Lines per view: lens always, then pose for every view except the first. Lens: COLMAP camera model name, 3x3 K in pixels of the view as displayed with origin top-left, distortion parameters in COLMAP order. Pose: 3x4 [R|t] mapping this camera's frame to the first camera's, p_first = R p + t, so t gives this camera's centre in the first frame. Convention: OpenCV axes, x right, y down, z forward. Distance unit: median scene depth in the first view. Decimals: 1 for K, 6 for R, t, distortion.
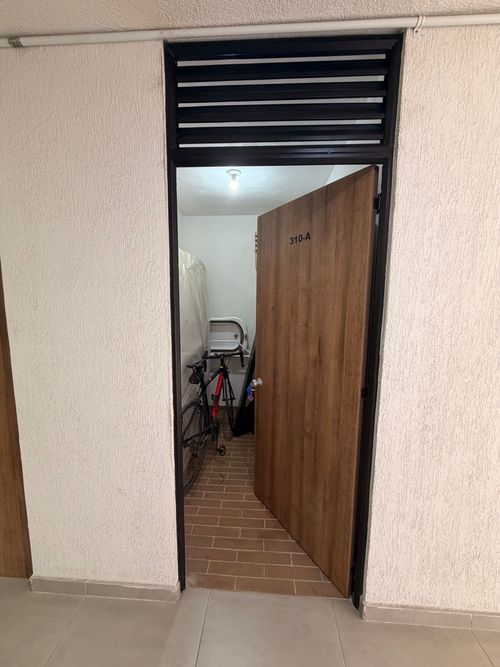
lens RADIAL K [[269.6, 0, 250.0], [0, 269.6, 333.5], [0, 0, 1]] dist [0.001152, 0.000485]
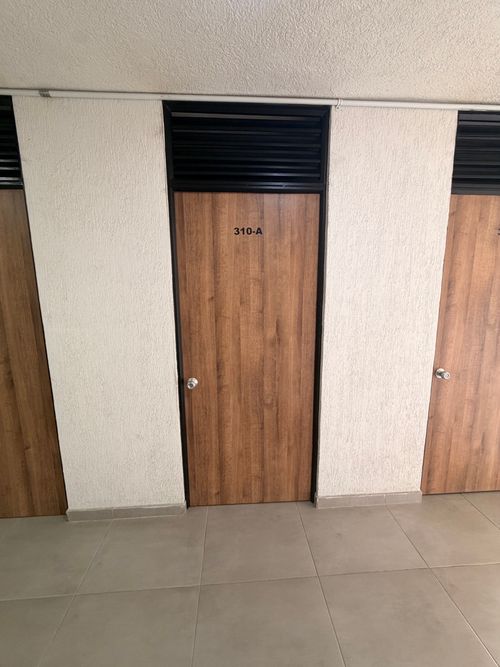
lens RADIAL K [[266.9, 0, 235.7], [0, 266.9, 325.8], [0, 0, 1]] dist [-0.000270, 0.000157]
pose [[0.991667, -0.037387, 0.123286, -0.157381], [0.036361, 0.999283, 0.010567, 0.048252], [-0.123593, -0.005996, 0.992315, -0.369326]]
